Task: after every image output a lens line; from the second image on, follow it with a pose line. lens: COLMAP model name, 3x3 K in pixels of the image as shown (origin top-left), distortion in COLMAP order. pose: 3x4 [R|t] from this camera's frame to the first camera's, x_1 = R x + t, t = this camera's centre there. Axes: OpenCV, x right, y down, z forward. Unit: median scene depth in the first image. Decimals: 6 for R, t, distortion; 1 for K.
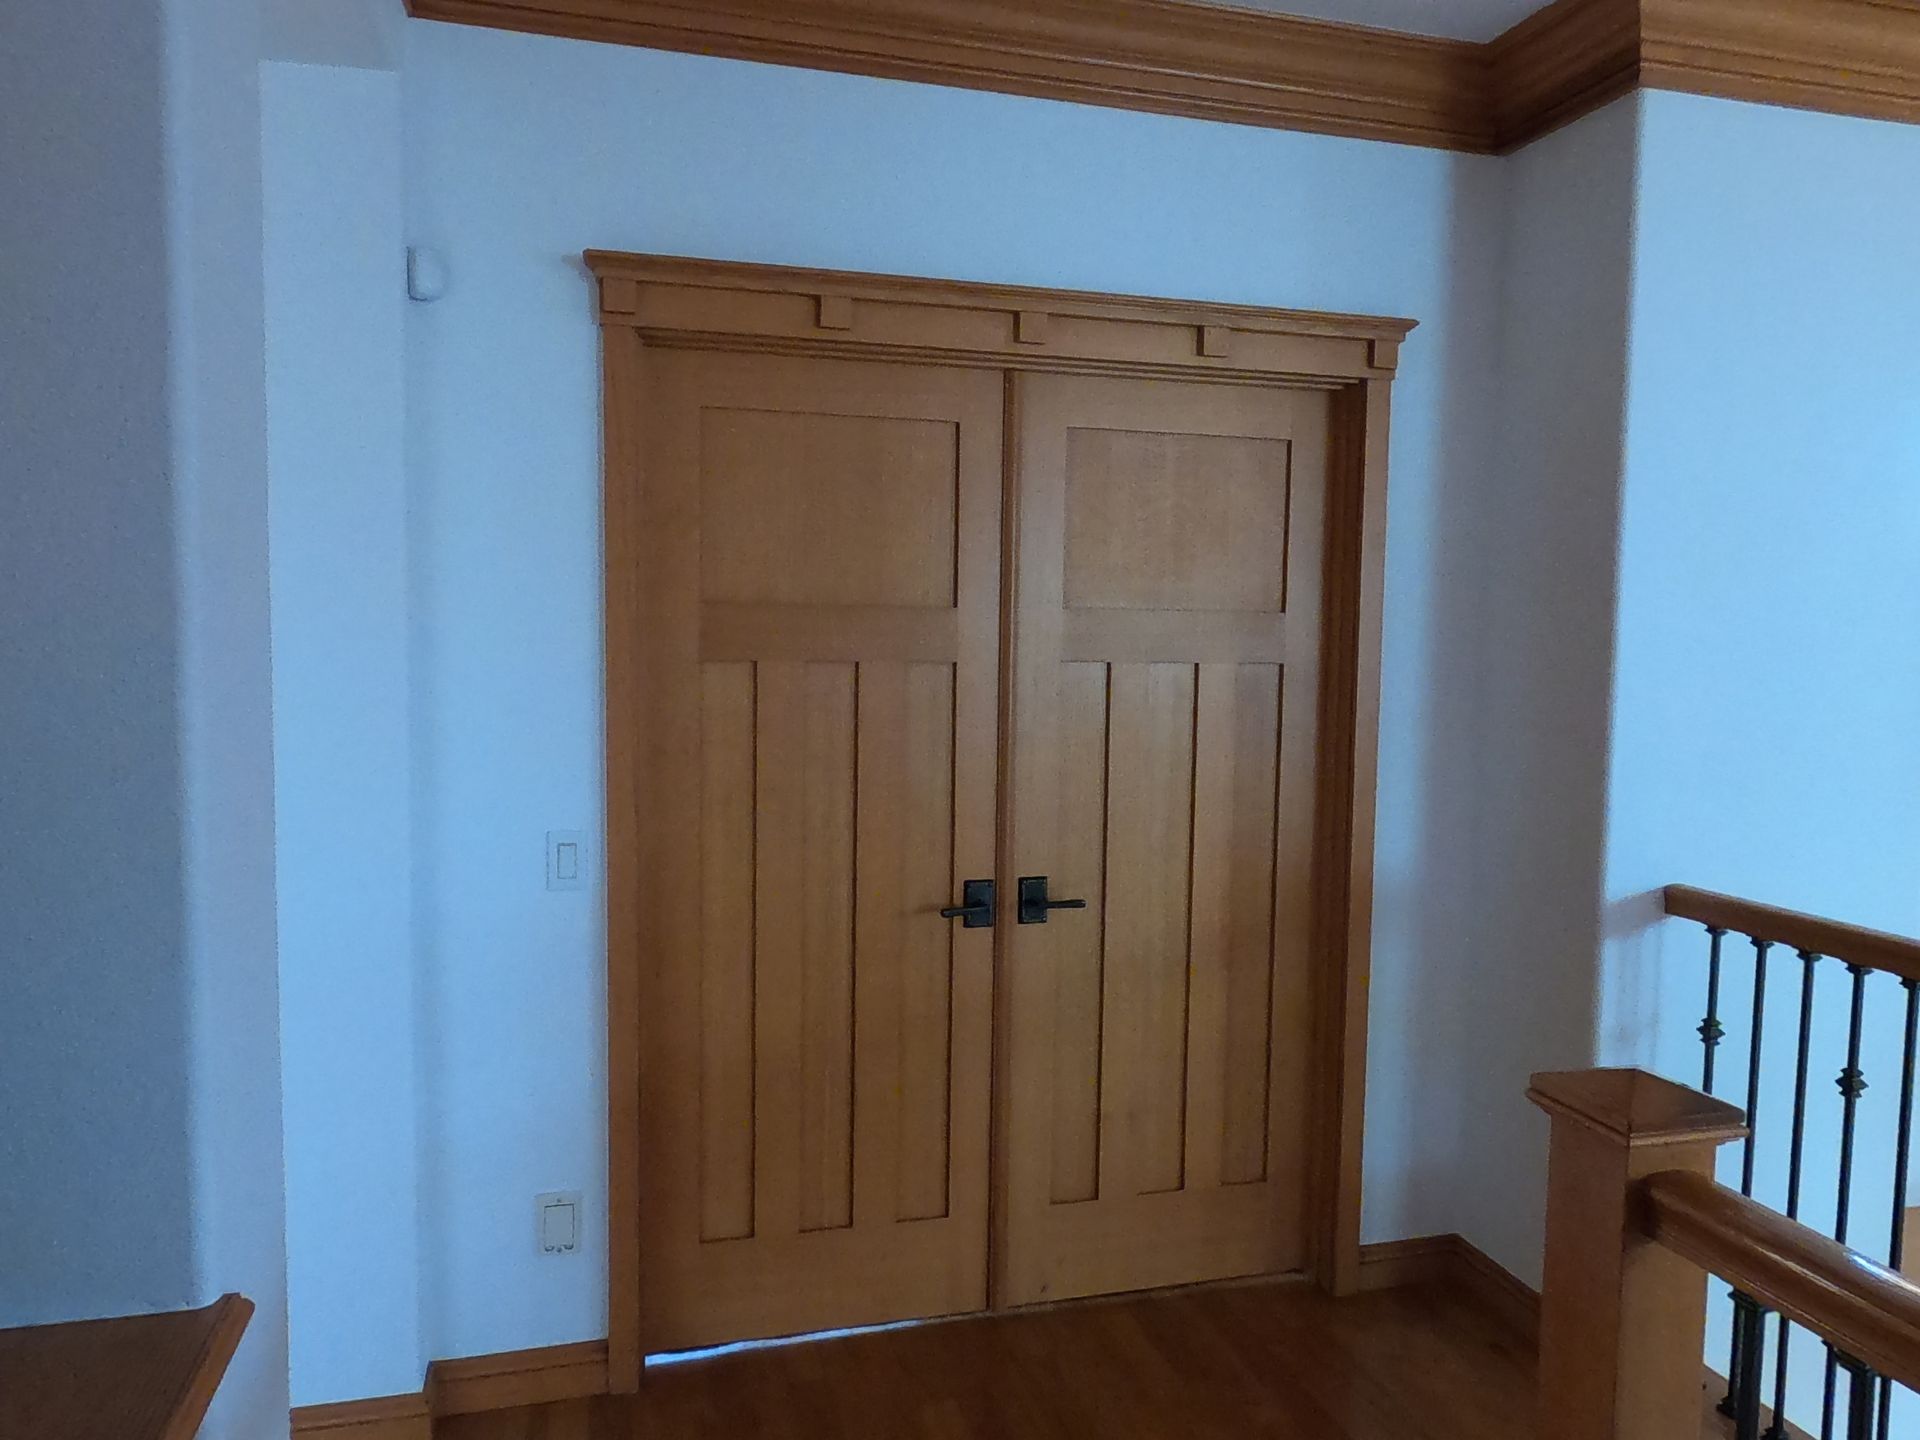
lens RADIAL K [[1378.0, 0, 969.0], [0, 1378.0, 714.7], [0, 0, 1]] dist [0.037476, -0.035412]
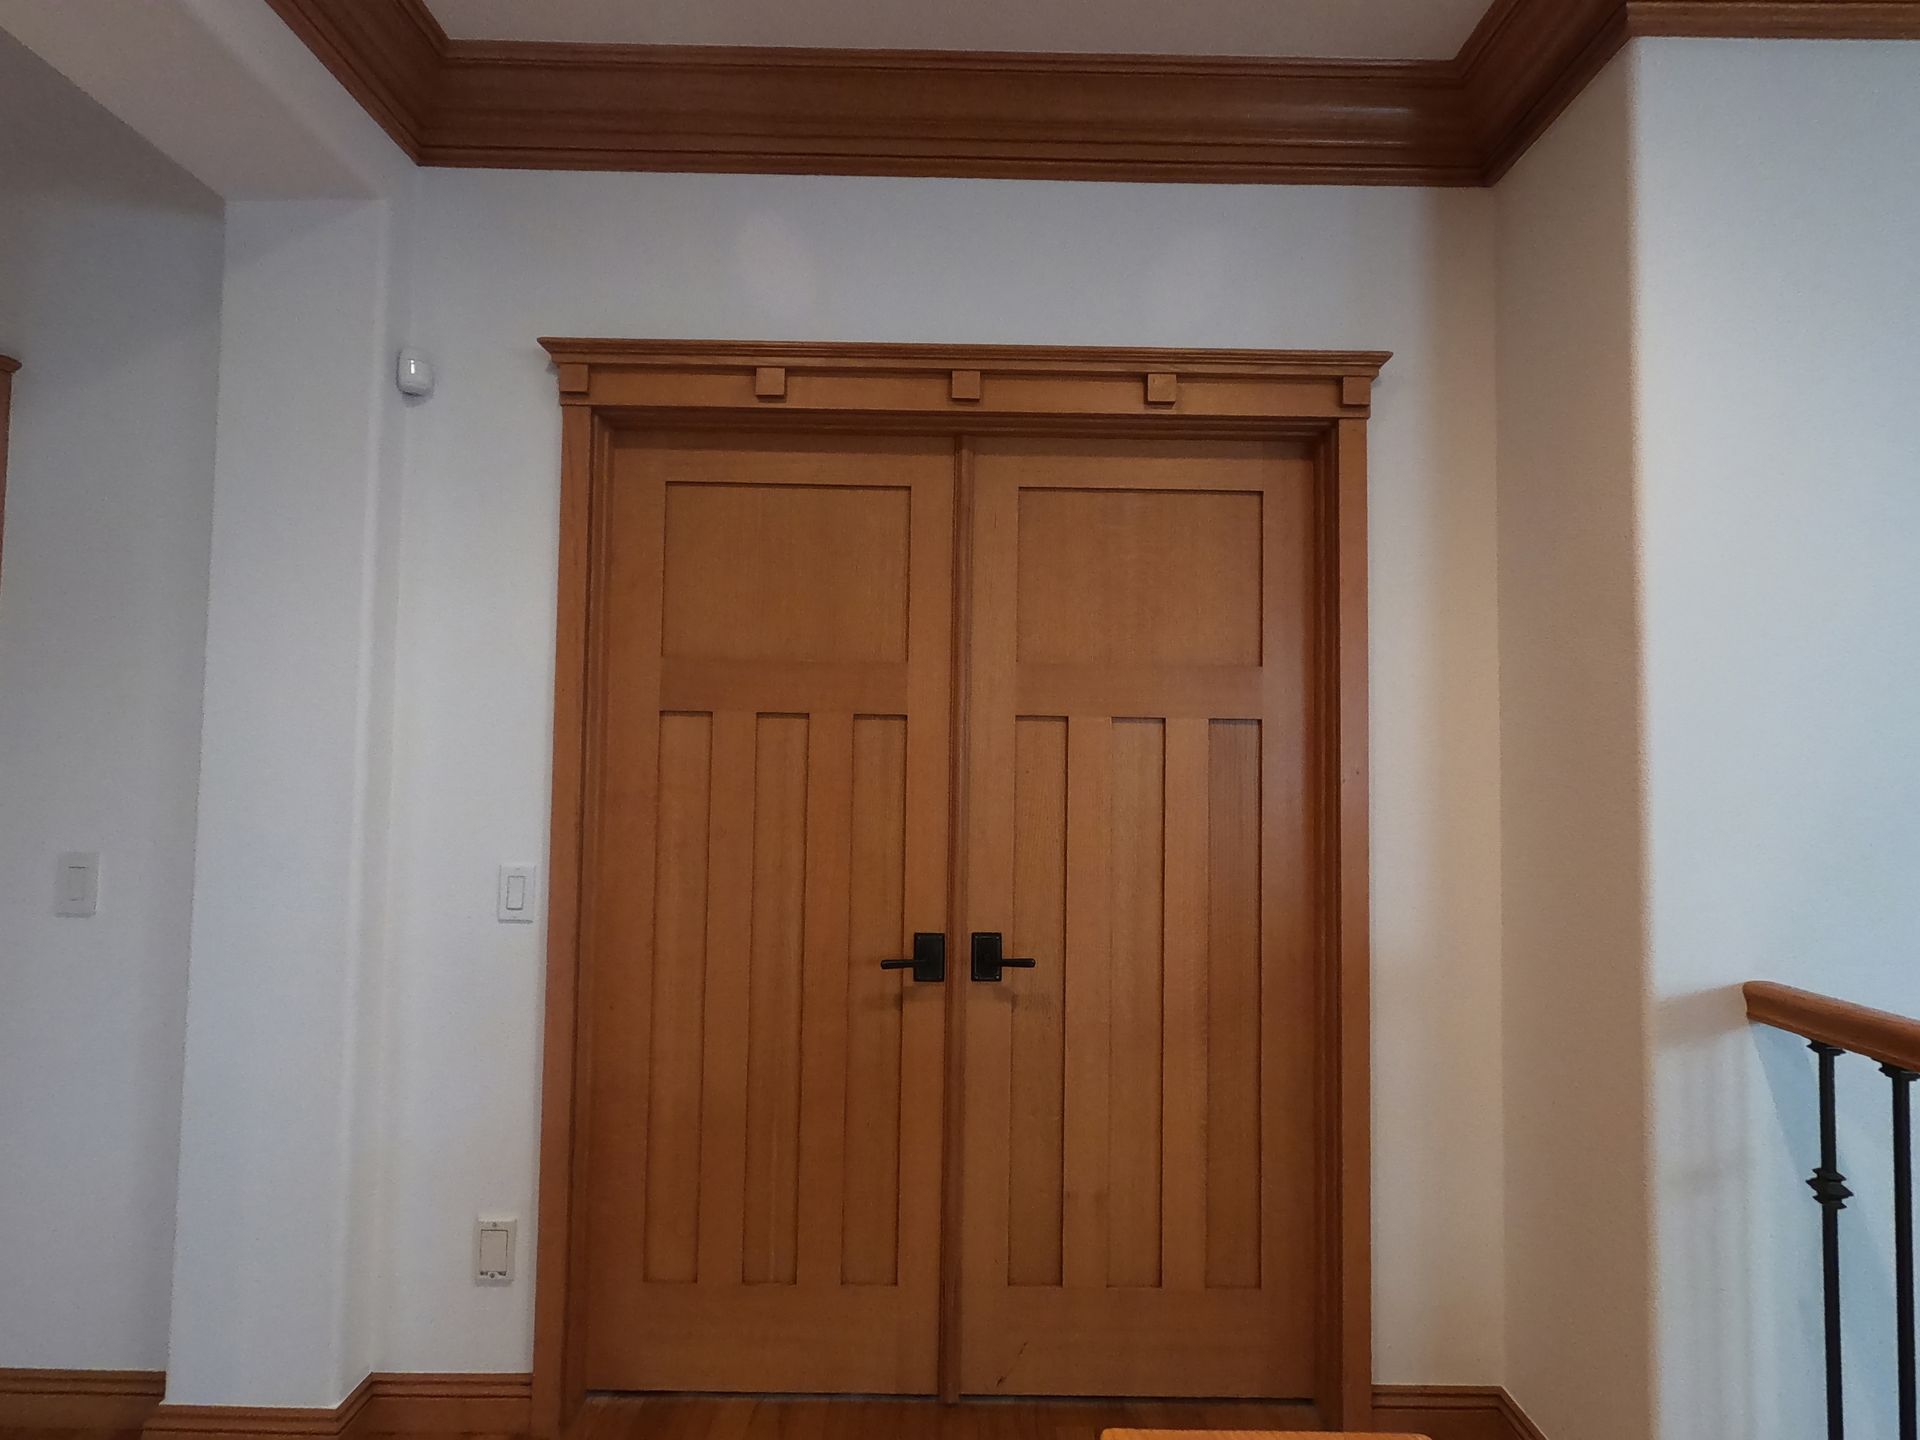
lens RADIAL K [[921.9, 0, 960.0], [0, 921.9, 720.0], [0, 0, 1]] dist [0.012129, -0.004851]
pose [[0.963105, -0.011809, -0.268866, 0.213234], [-0.019823, 0.993210, -0.114631, 0.043559], [0.268394, 0.115731, 0.956332, 0.356228]]
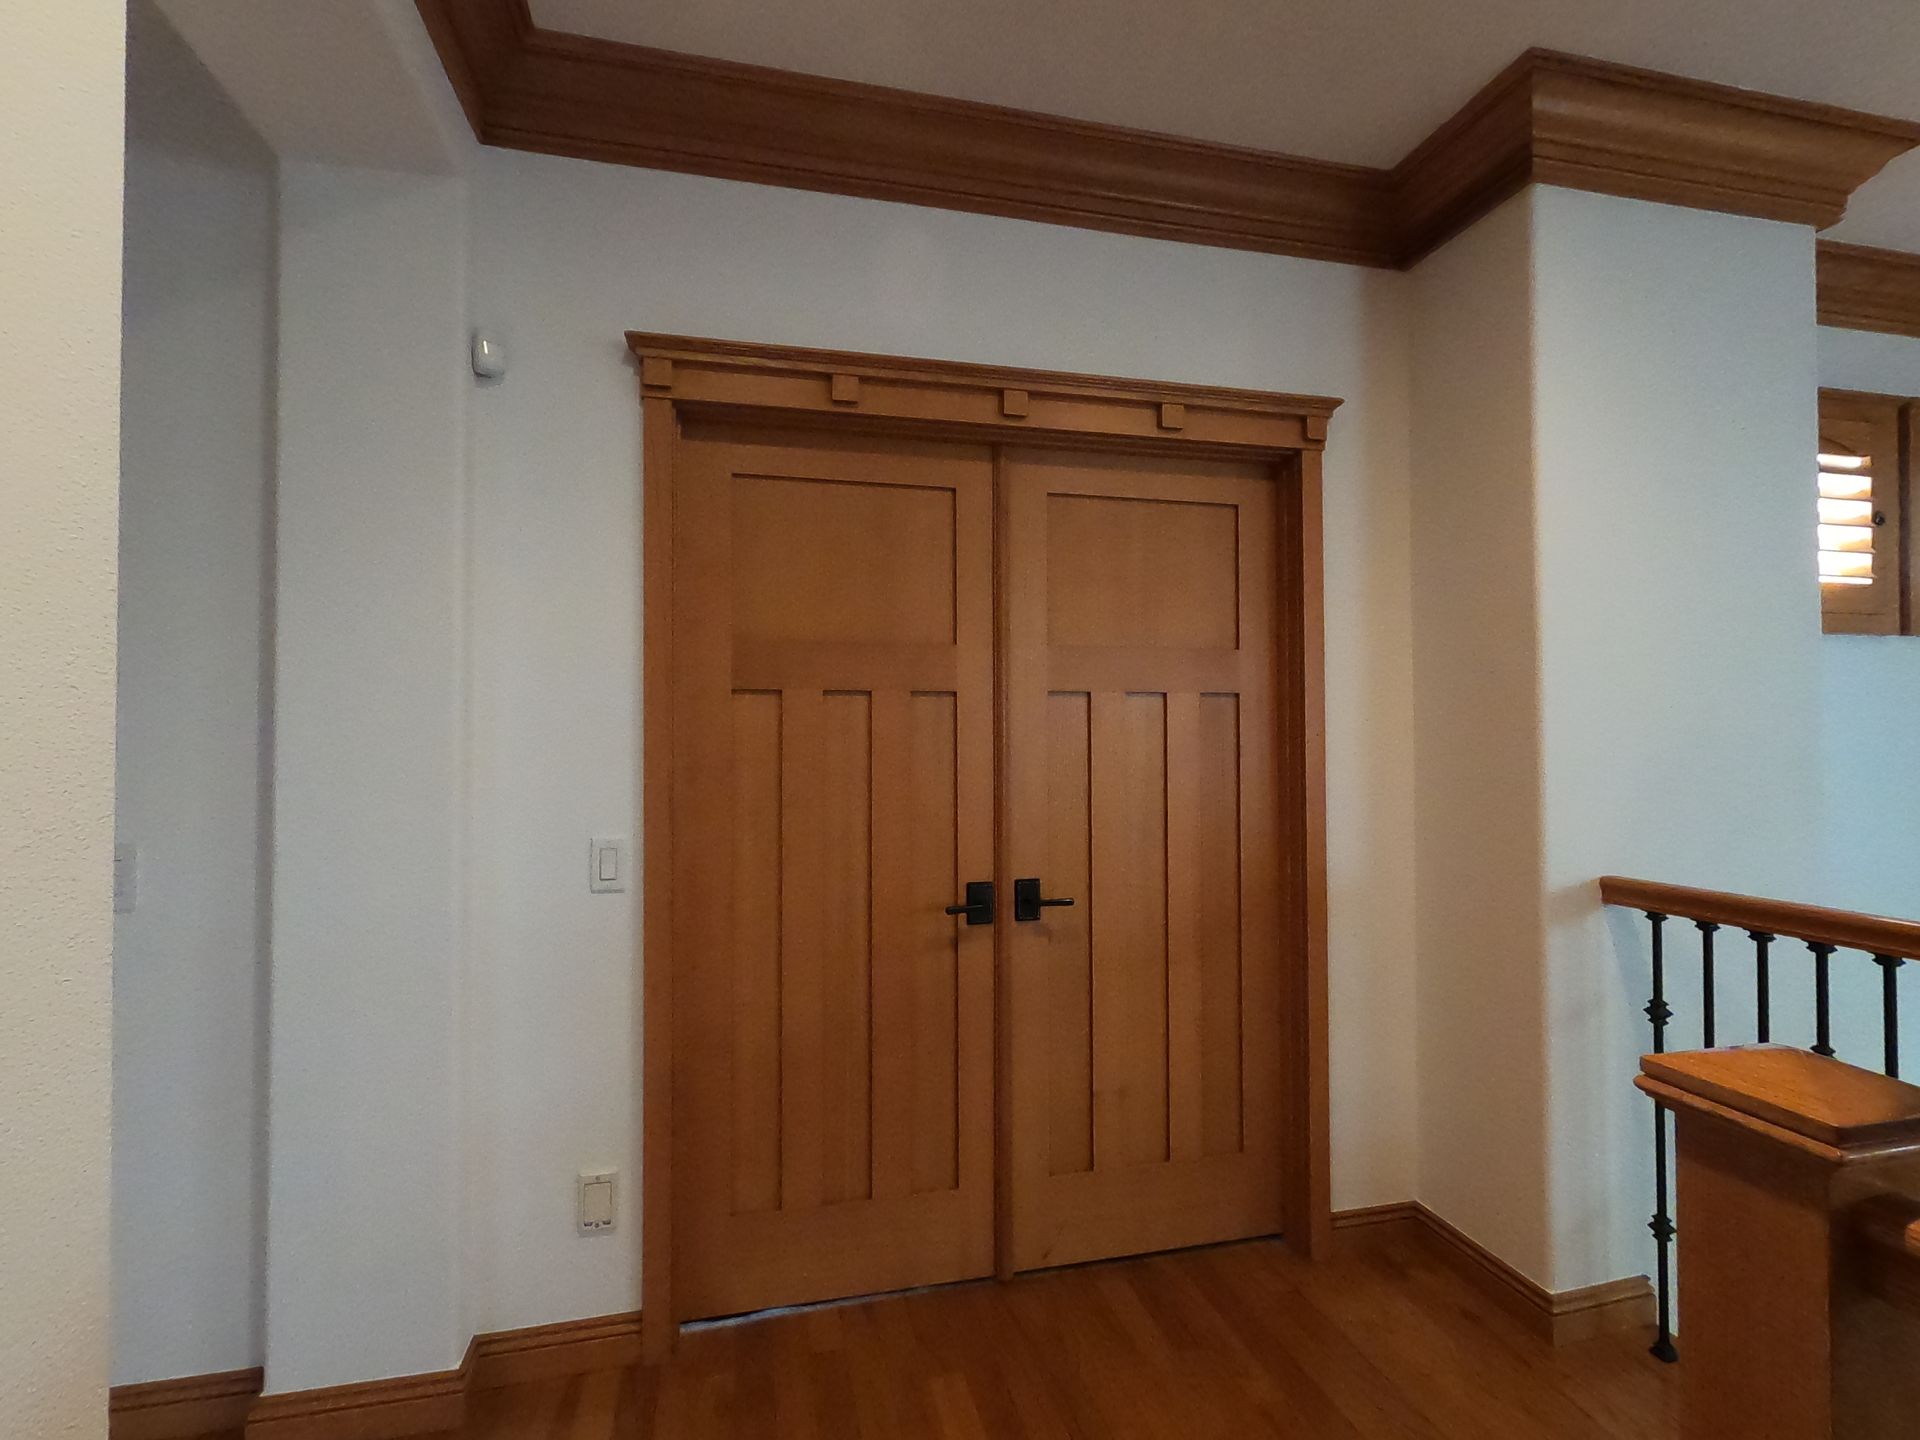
lens RADIAL K [[921.9, 0, 960.0], [0, 921.9, 720.0], [0, 0, 1]] dist [0.012129, -0.004851]
pose [[0.999077, -0.019933, -0.038057, 0.022931], [0.016347, 0.995595, -0.092323, 0.057482], [0.039729, 0.091616, 0.995002, 0.231698]]
